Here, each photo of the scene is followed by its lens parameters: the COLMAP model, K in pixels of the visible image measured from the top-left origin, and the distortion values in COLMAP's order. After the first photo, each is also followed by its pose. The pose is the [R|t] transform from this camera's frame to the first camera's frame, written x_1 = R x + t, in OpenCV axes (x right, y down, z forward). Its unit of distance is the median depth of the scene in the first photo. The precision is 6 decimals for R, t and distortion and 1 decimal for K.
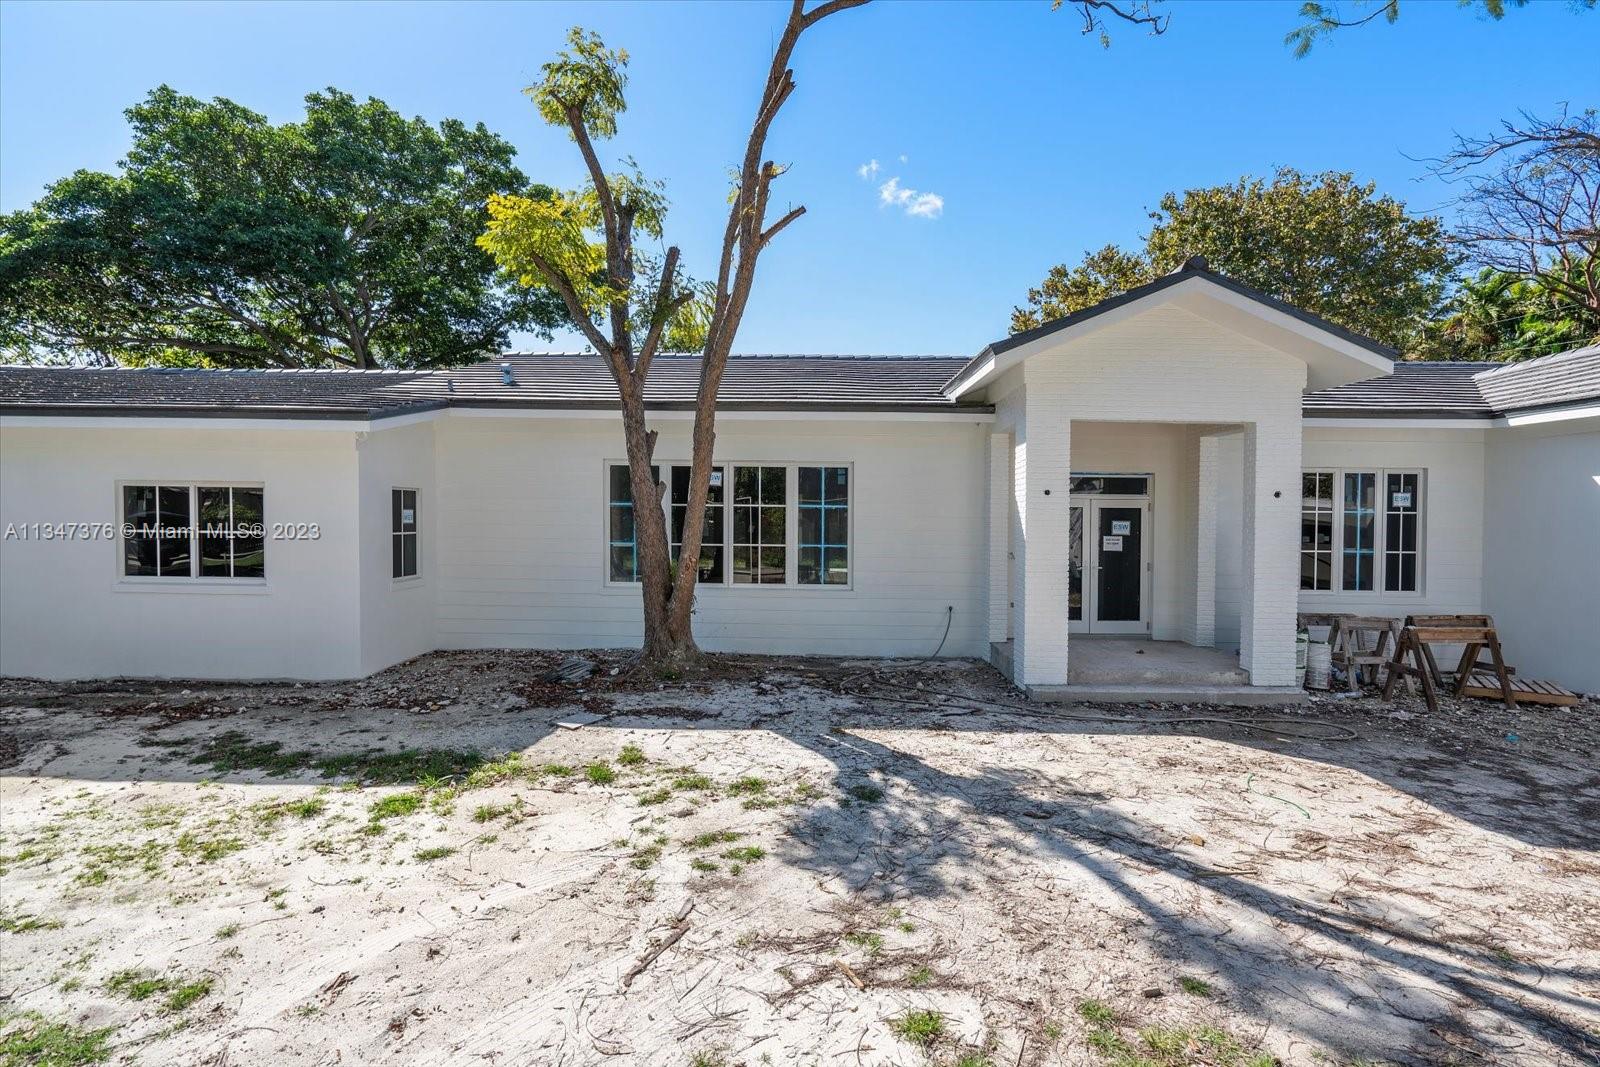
lens RADIAL K [[773.2, 0, 792.9], [0, 773.2, 522.0], [0, 0, 1]] dist [-0.011881, 0.003754]
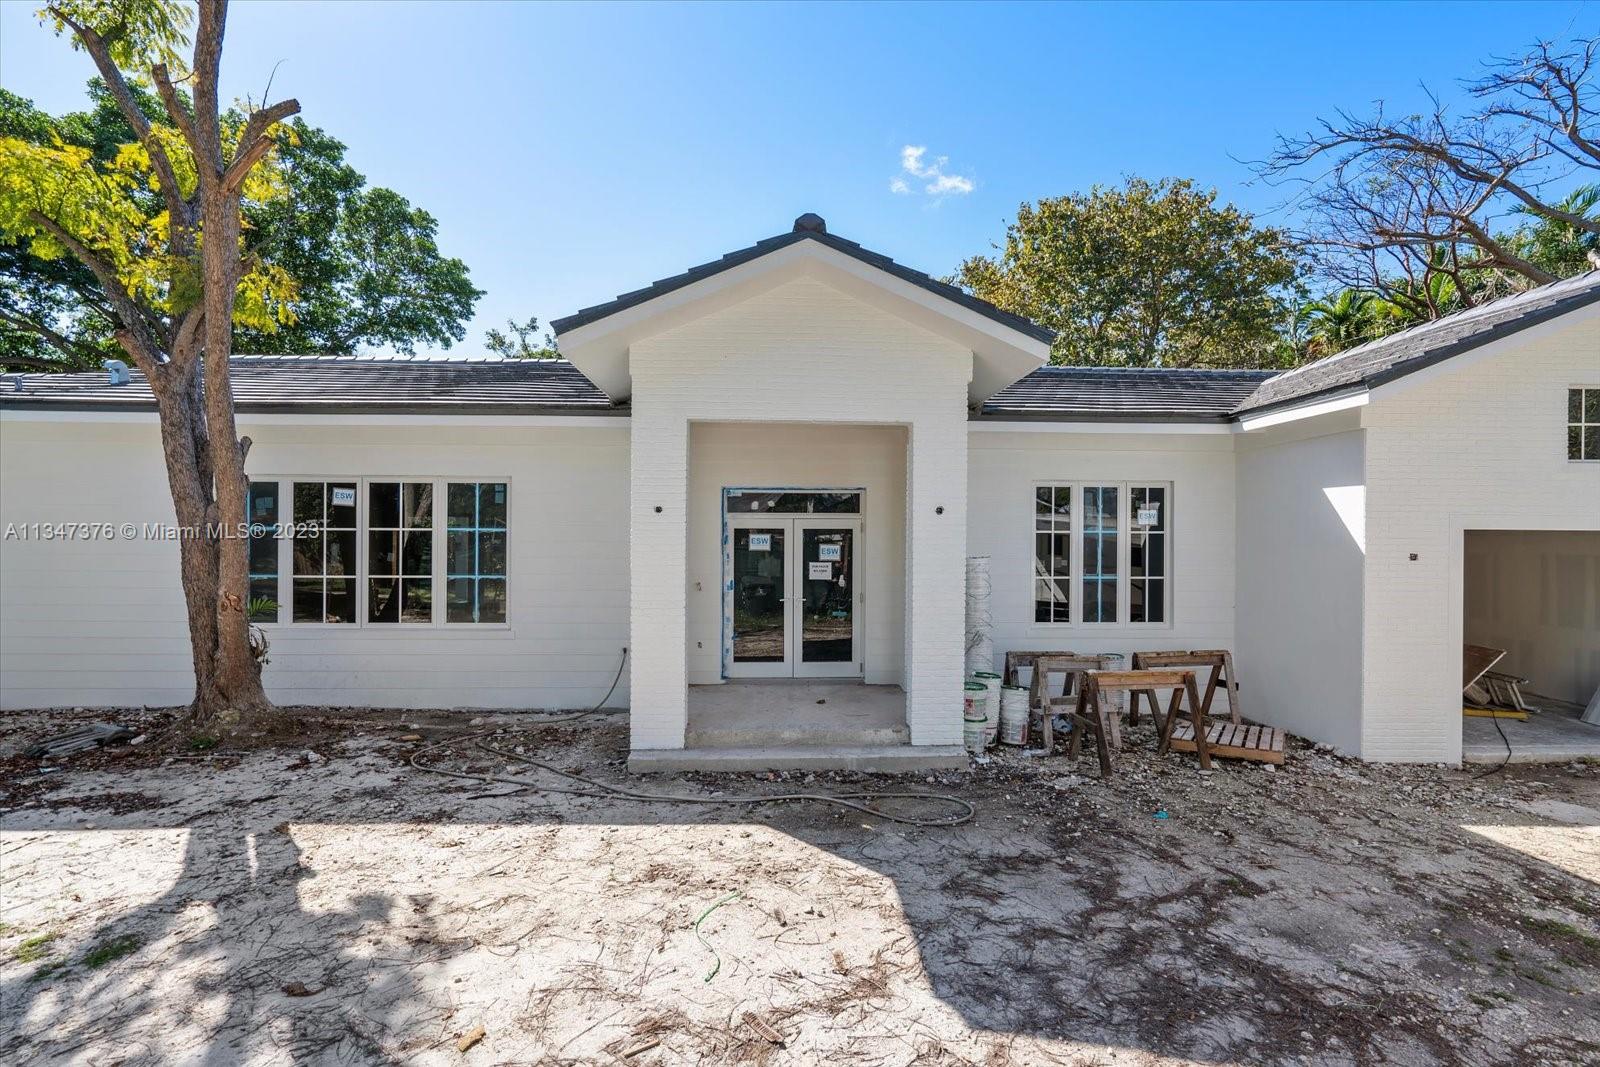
lens RADIAL K [[773.2, 0, 799.5], [0, 773.2, 533.0], [0, 0, 1]] dist [-0.011881, 0.003754]
pose [[0.998294, -0.006984, 0.057965, 0.348375], [0.008023, 0.999811, -0.017704, 0.001144], [-0.057830, 0.018139, 0.998162, 0.150240]]
